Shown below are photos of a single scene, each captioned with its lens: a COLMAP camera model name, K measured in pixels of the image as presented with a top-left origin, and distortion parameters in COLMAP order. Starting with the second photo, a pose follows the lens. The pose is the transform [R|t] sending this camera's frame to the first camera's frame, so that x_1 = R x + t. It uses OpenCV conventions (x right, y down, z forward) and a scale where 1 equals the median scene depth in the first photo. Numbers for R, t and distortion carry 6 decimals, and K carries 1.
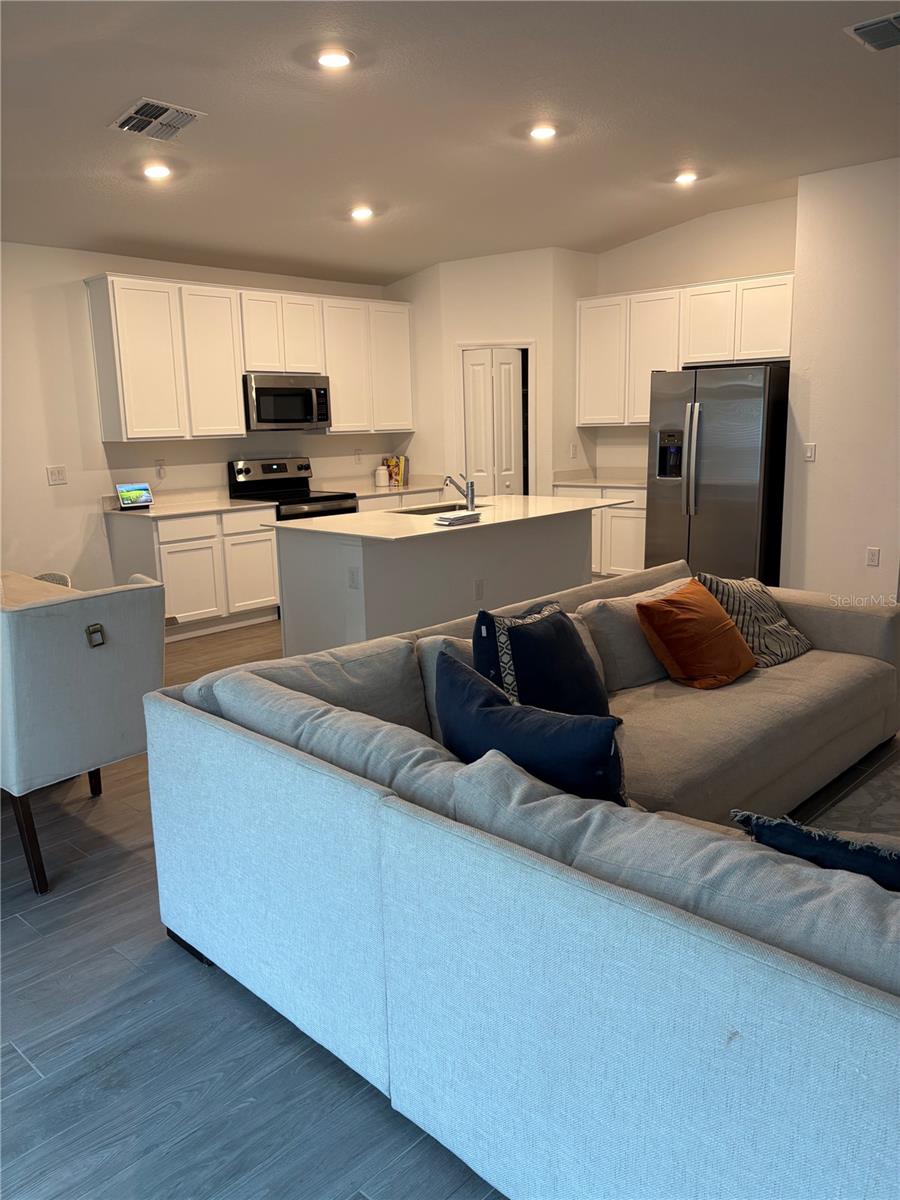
lens RADIAL K [[900.0, 0, 450.0], [0, 900.0, 600.0], [0, 0, 1]] dist [0.048883, -0.055547]
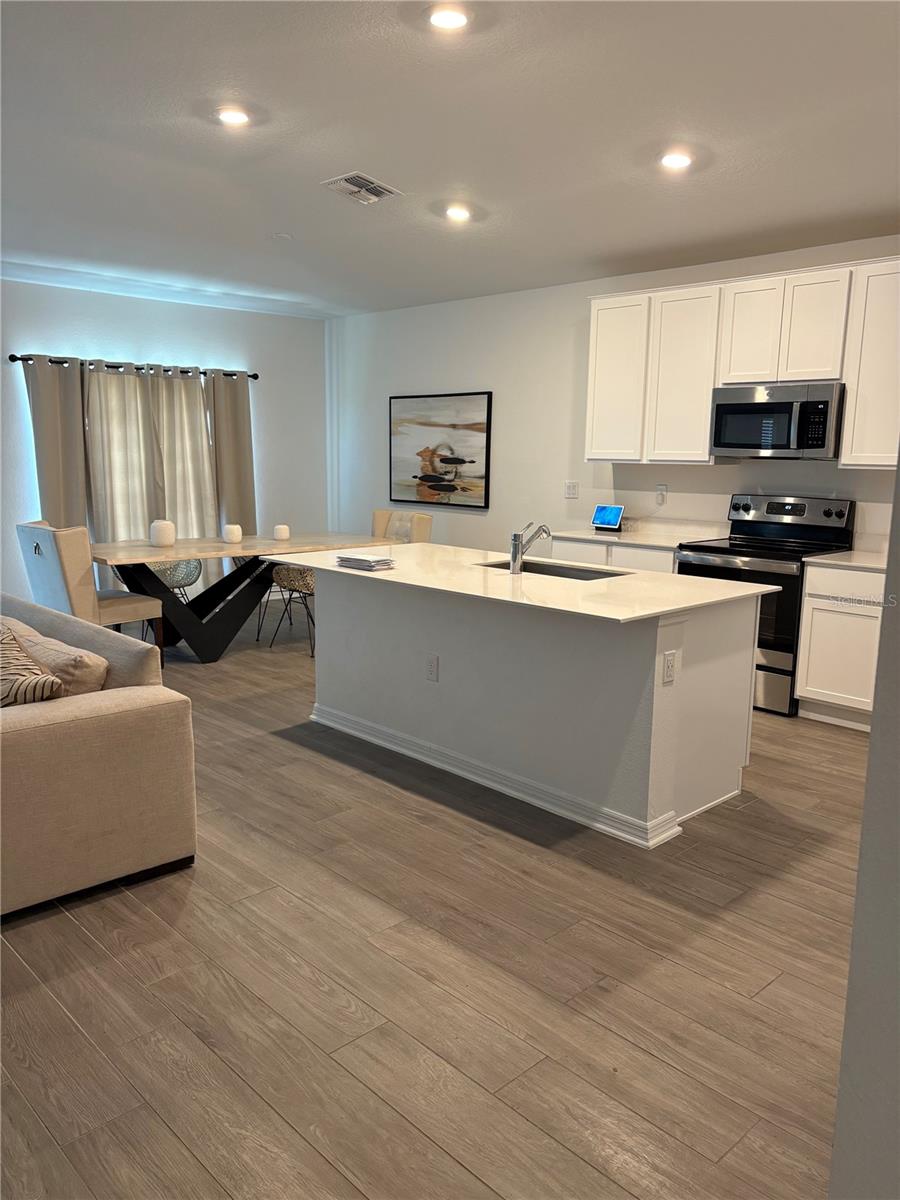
lens RADIAL K [[900.0, 0, 450.0], [0, 900.0, 600.0], [0, 0, 1]] dist [0.048883, -0.055547]
pose [[-0.055408, 0.191553, -0.979917, 0.604585], [-0.208926, 0.957474, 0.198980, -0.175852], [0.976361, 0.215755, -0.013031, 0.804180]]
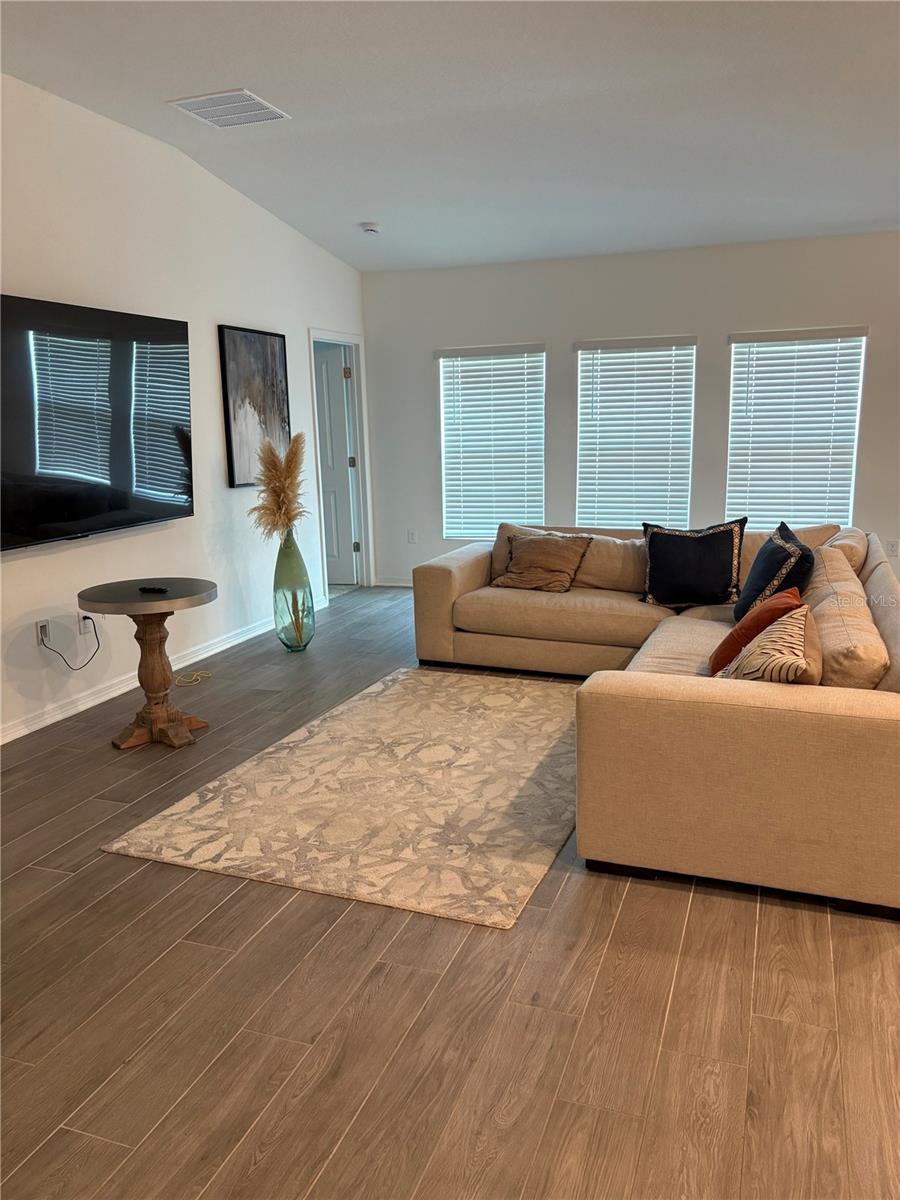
lens RADIAL K [[900.0, 0, 450.0], [0, 900.0, 600.0], [0, 0, 1]] dist [0.048883, -0.055547]
pose [[-0.918694, 0.124930, -0.374691, 0.499709], [-0.029087, 0.924682, 0.379627, -0.188888], [0.393897, 0.359660, -0.845866, 0.886755]]
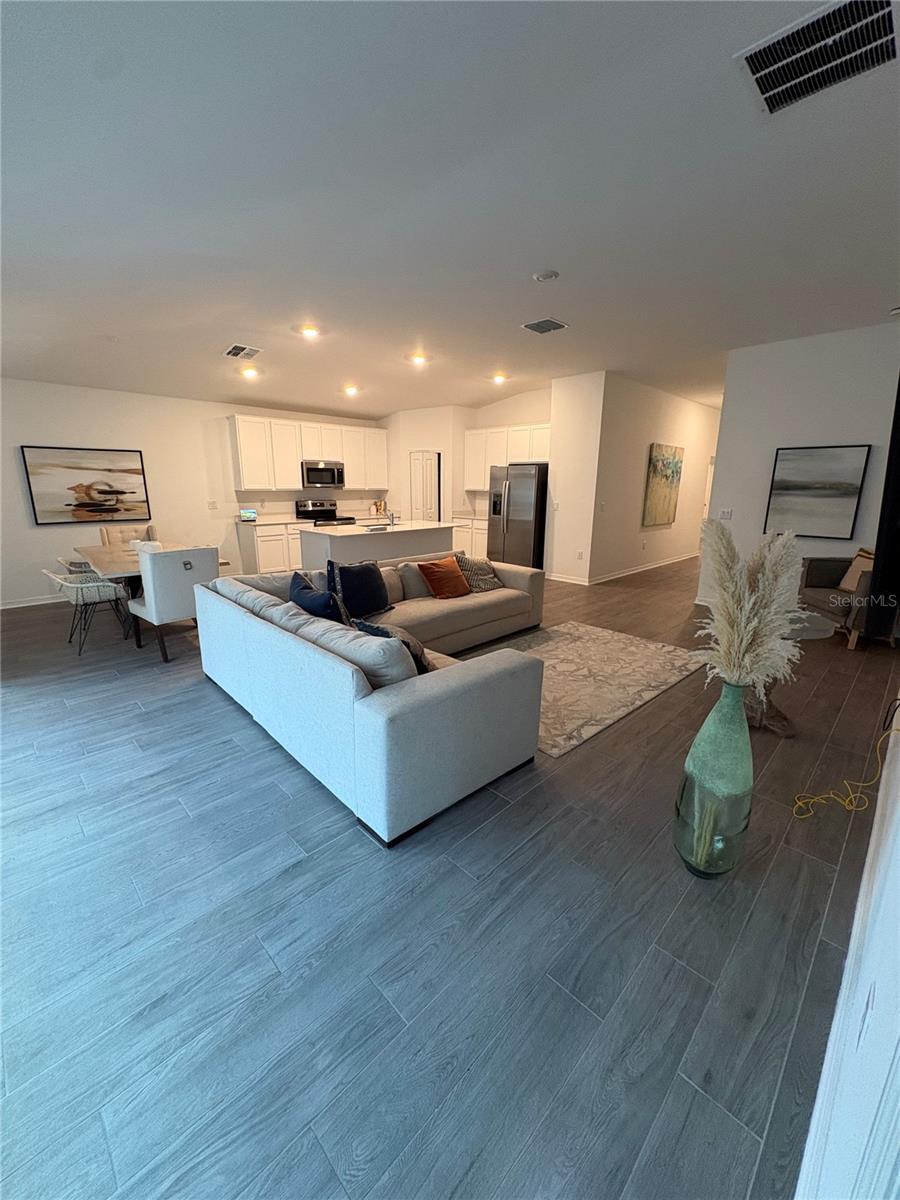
lens RADIAL K [[472.8, 0, 458.7], [0, 472.8, 600.3], [0, 0, 1]] dist [-0.001452, 0.000227]
pose [[0.999275, 0.036787, -0.009850, 0.173105], [-0.036312, 0.998342, 0.044657, 0.021636], [0.011476, -0.044267, 0.998954, -0.150380]]
